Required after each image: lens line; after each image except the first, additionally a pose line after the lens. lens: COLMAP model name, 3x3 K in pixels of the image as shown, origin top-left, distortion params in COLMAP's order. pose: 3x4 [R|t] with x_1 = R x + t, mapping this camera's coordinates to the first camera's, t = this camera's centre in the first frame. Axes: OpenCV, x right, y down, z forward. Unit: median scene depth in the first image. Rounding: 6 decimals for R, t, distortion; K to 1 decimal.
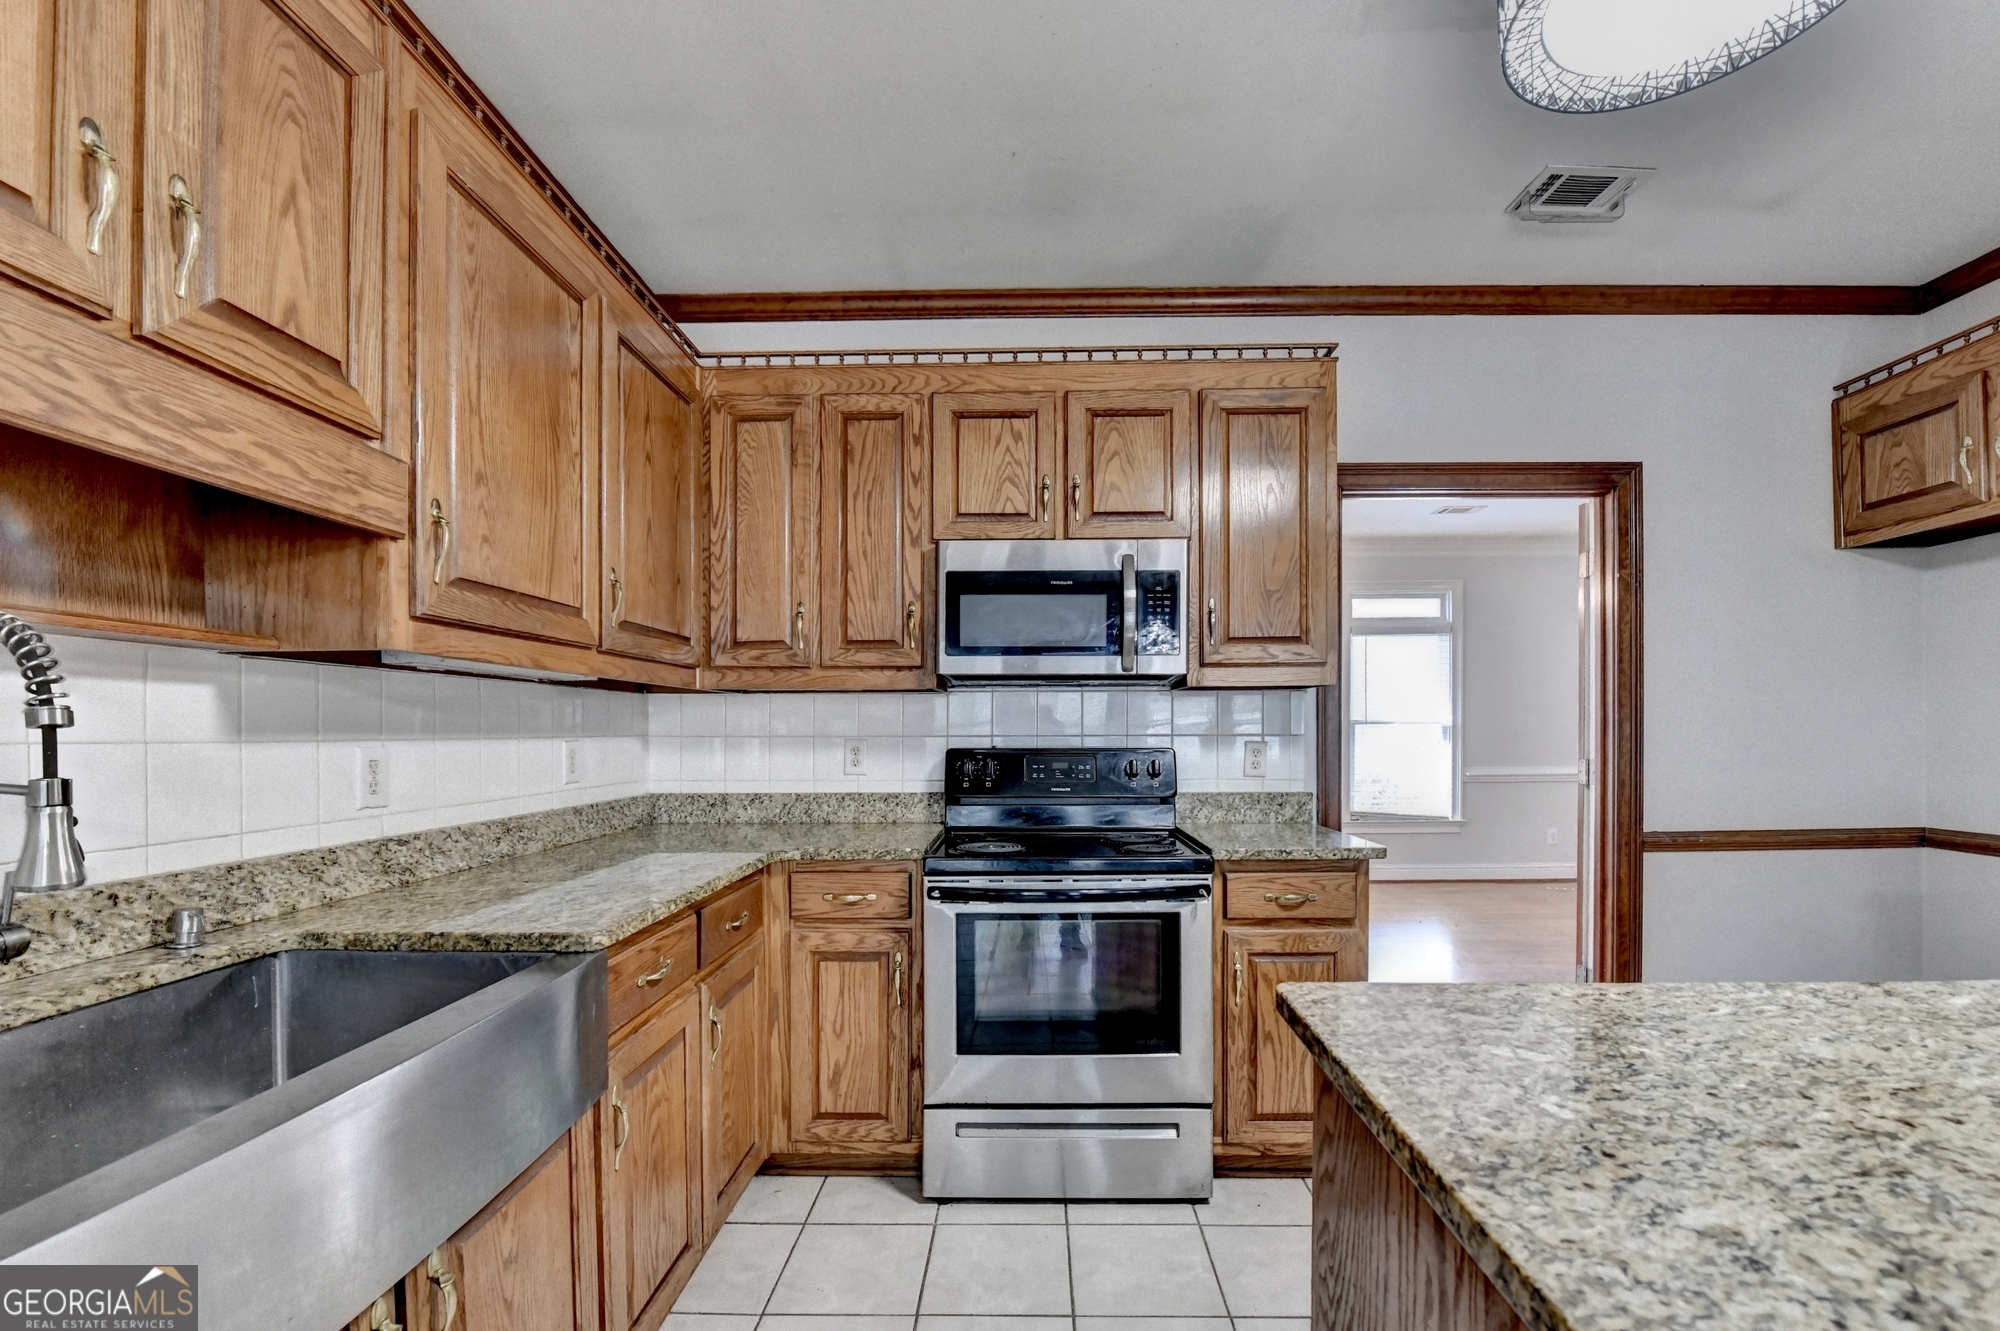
lens RADIAL K [[824.6, 0, 1010.8], [0, 824.6, 730.3], [0, 0, 1]] dist [-0.016092, -0.000285]
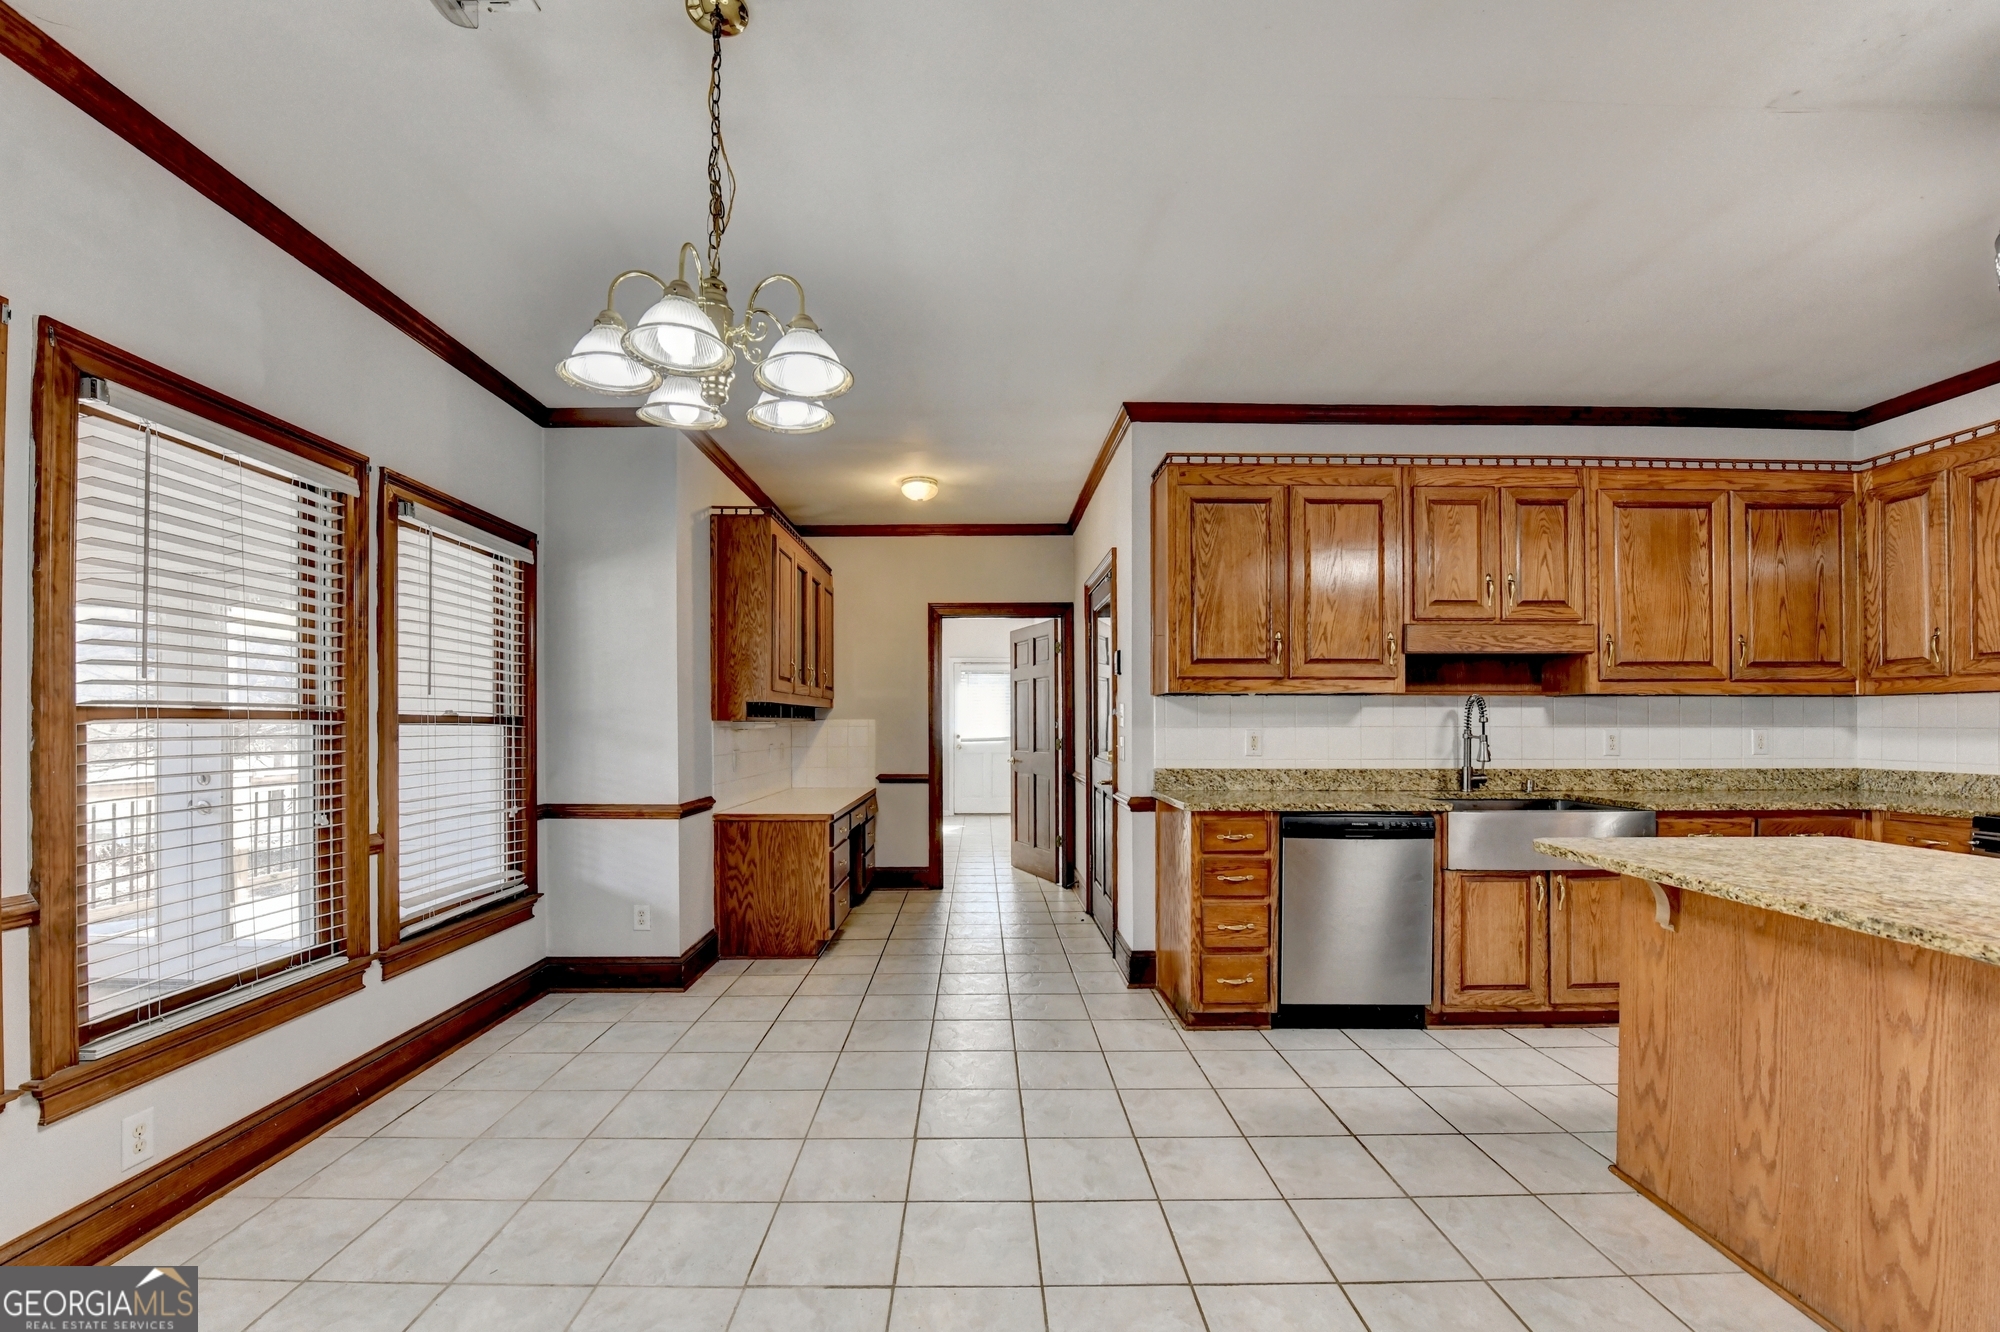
lens RADIAL K [[838.4, 0, 963.5], [0, 838.4, 720.0], [0, 0, 1]] dist [-0.015665, -0.001204]
pose [[-0.000600, 0.000357, -1.000000, 1.074575], [0.000673, 1.000000, 0.000357, -0.007306], [1.000000, -0.000673, -0.000601, -0.581393]]
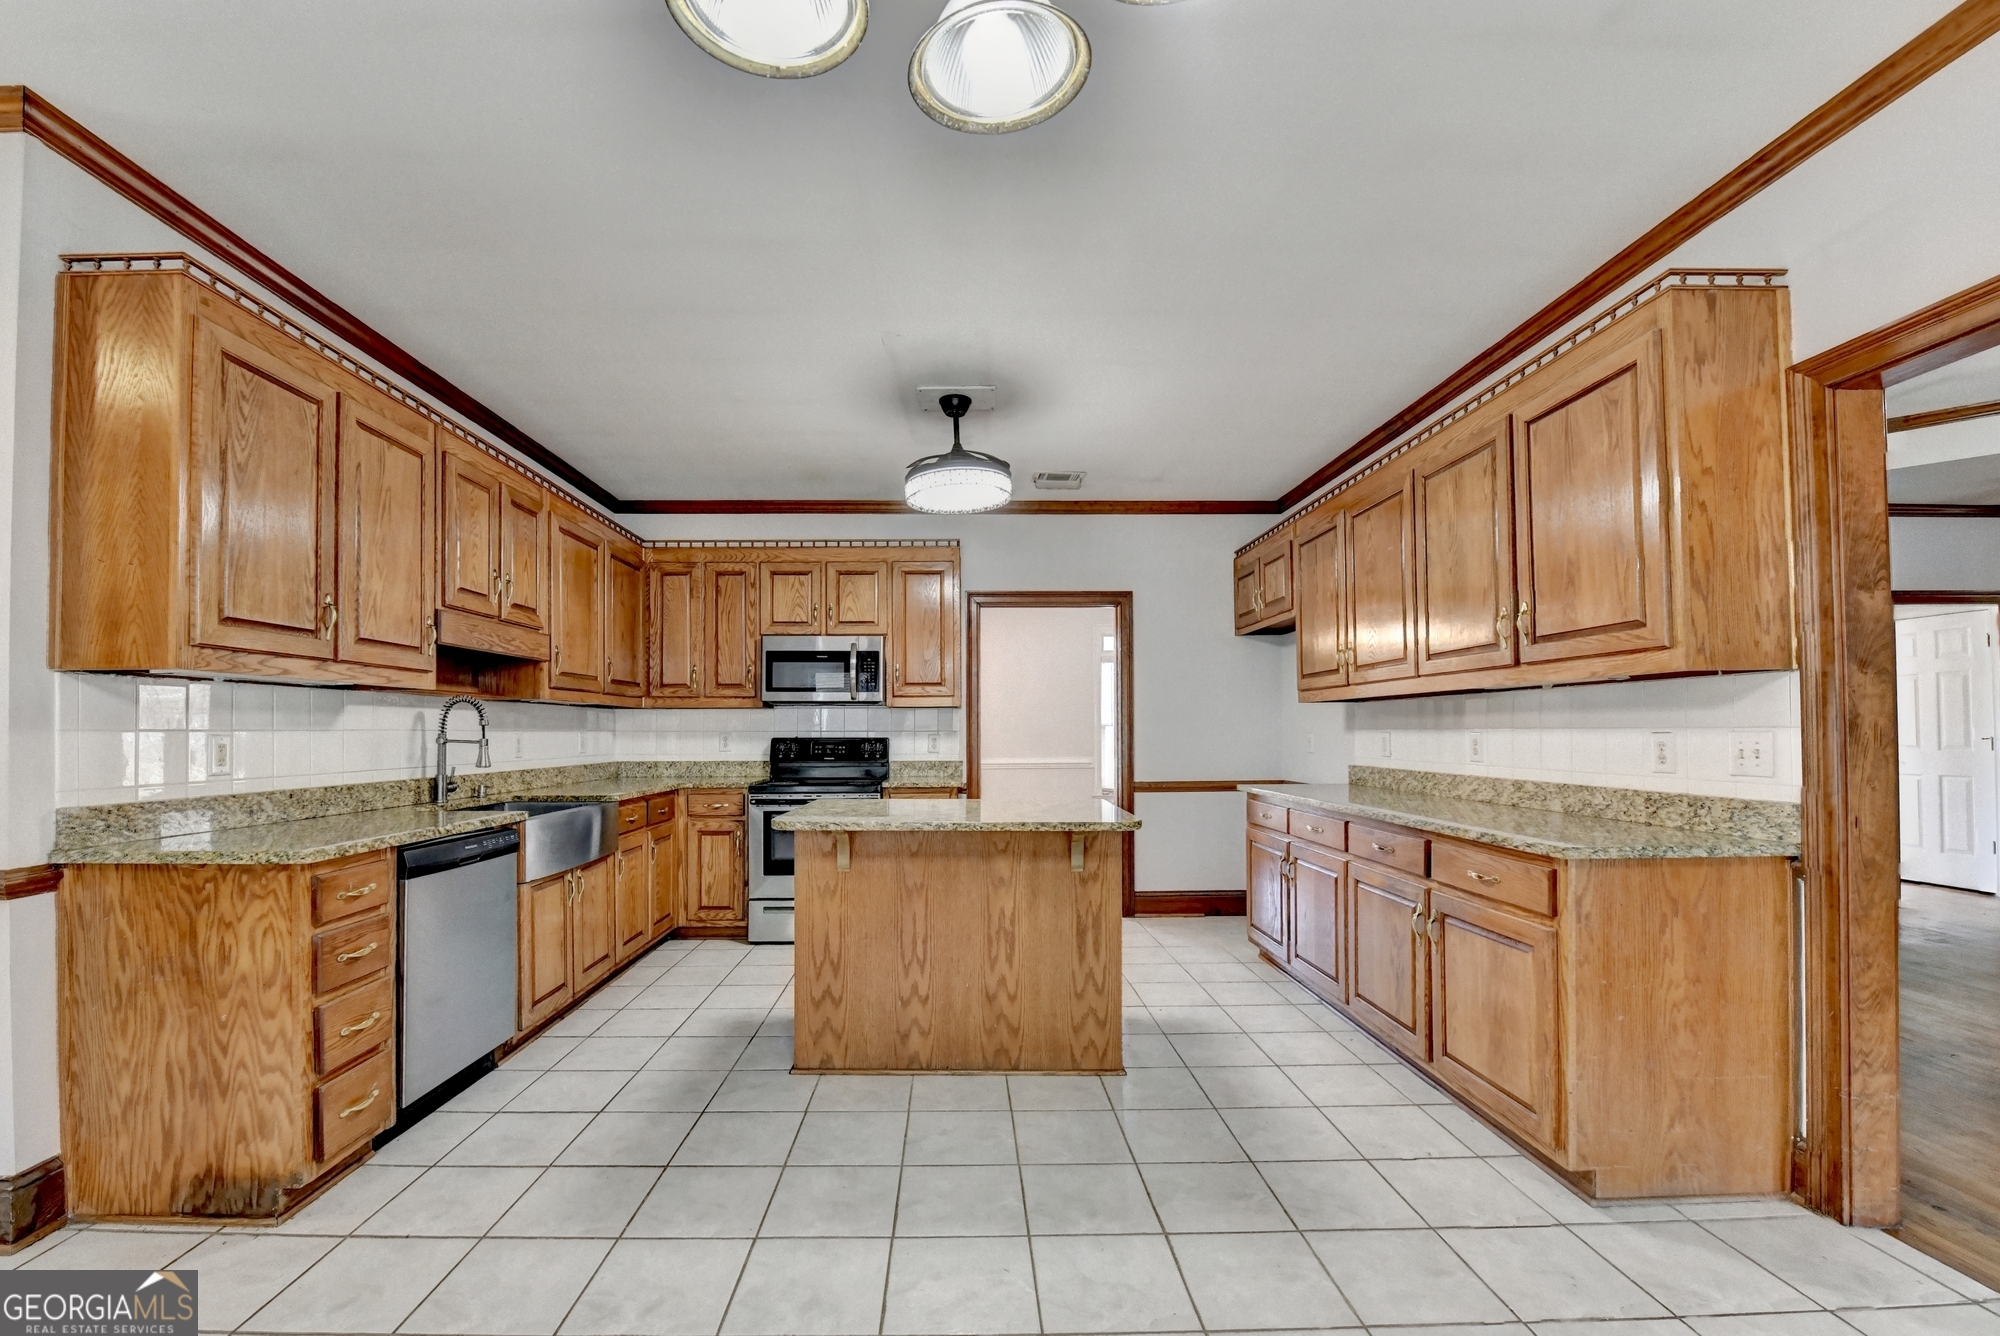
lens RADIAL K [[838.4, 0, 963.5], [0, 838.4, 722.0], [0, 0, 1]] dist [-0.015665, -0.001204]
pose [[0.999641, 0.001214, 0.026761, 0.351308], [-0.000920, 0.999939, -0.010985, 0.006946], [-0.026772, 0.010956, 0.999582, -1.076854]]
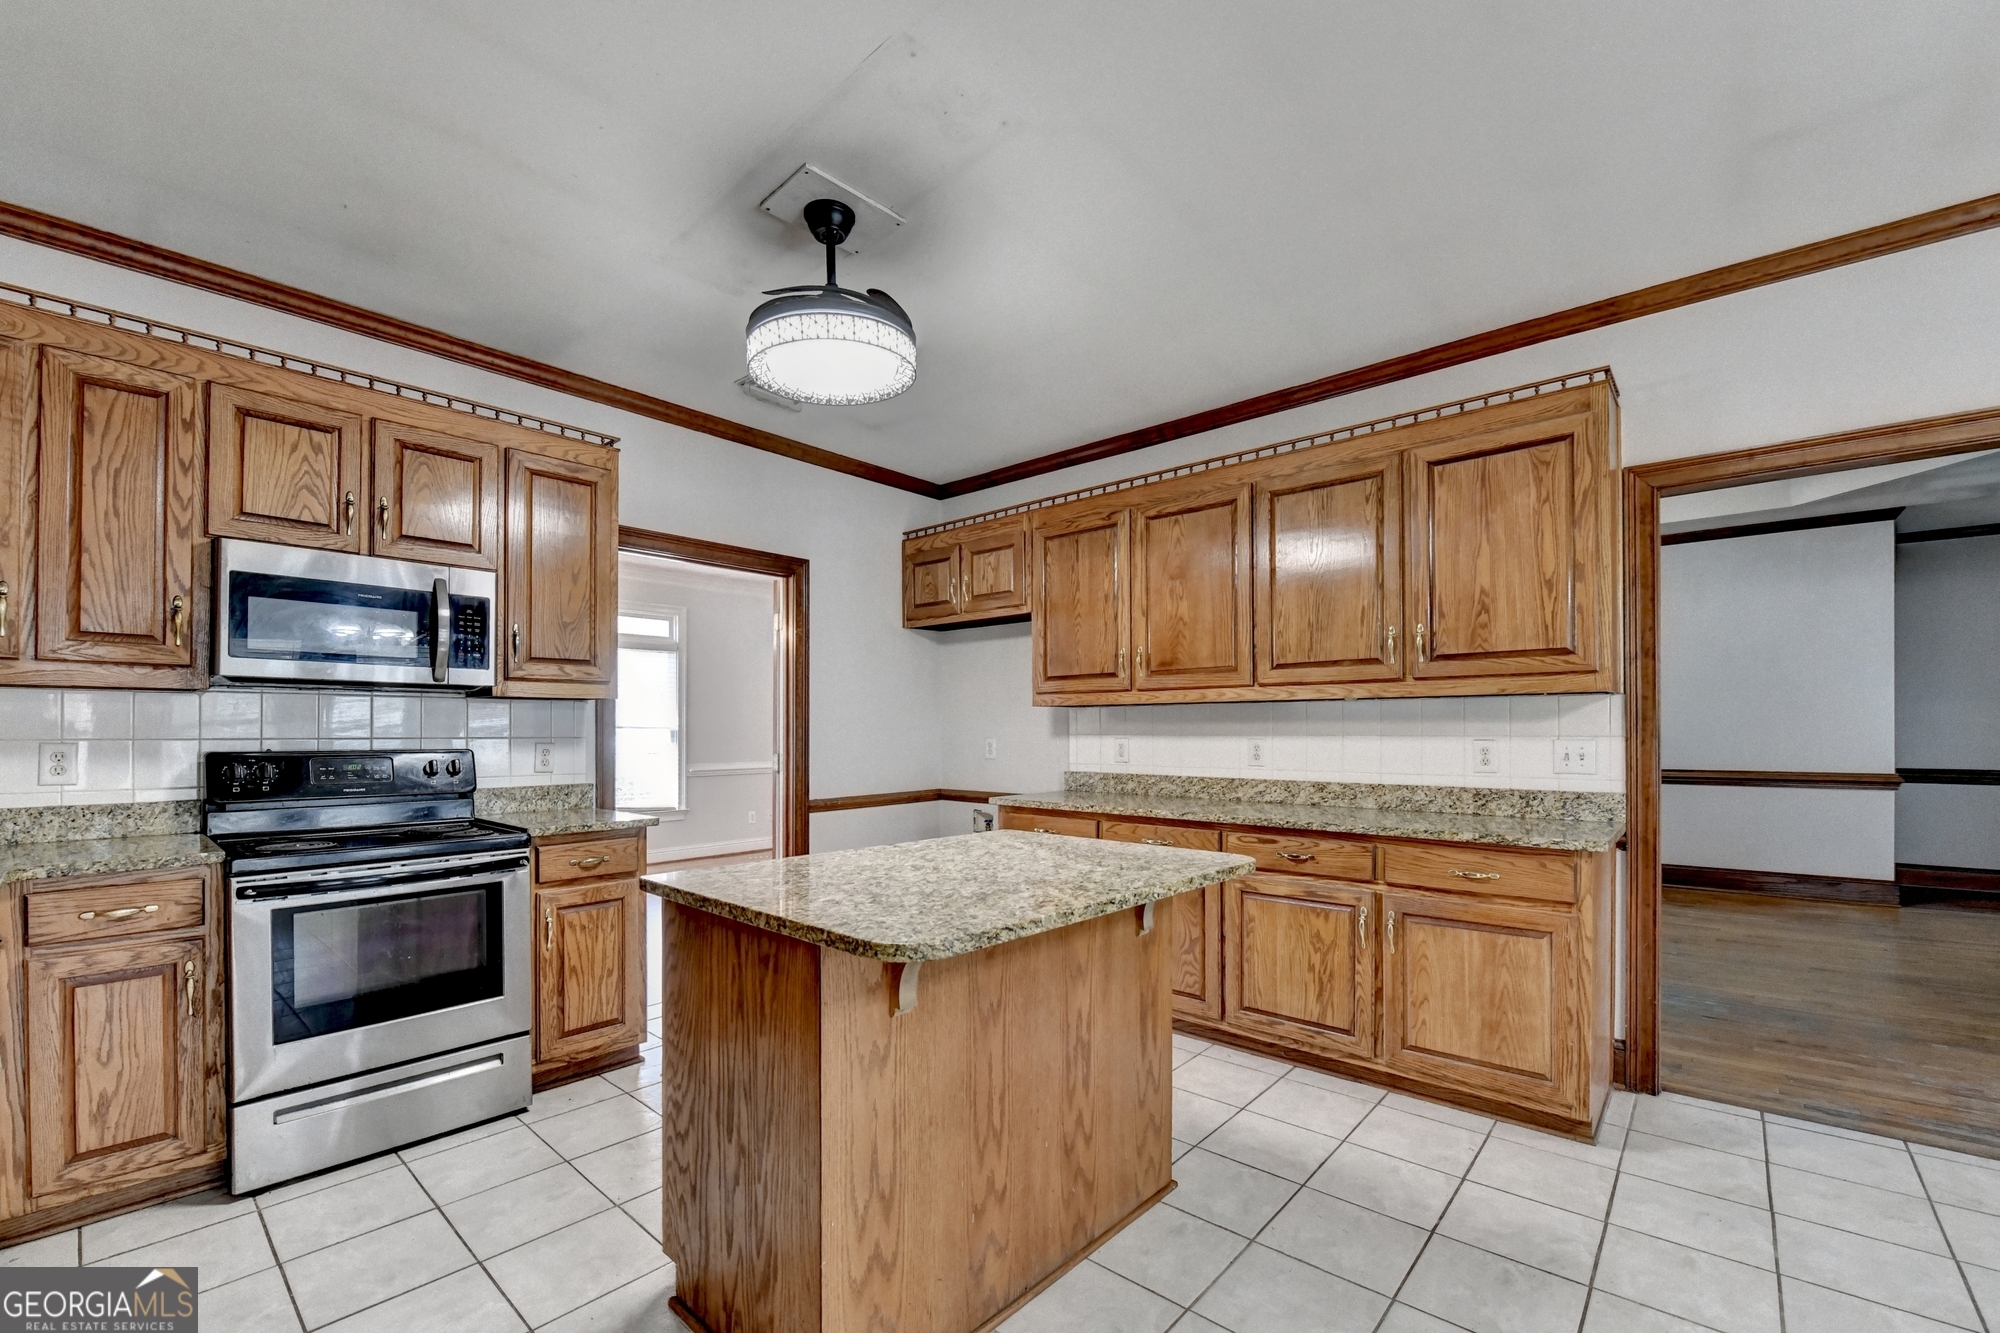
lens RADIAL K [[838.4, 0, 982.2], [0, 838.4, 733.3], [0, 0, 1]] dist [-0.019038, -0.000818]
pose [[0.651699, 0.001158, 0.758477, -0.233347], [-0.001426, 0.999999, -0.000302, -0.000984], [-0.758477, -0.000885, 0.651700, -0.306512]]
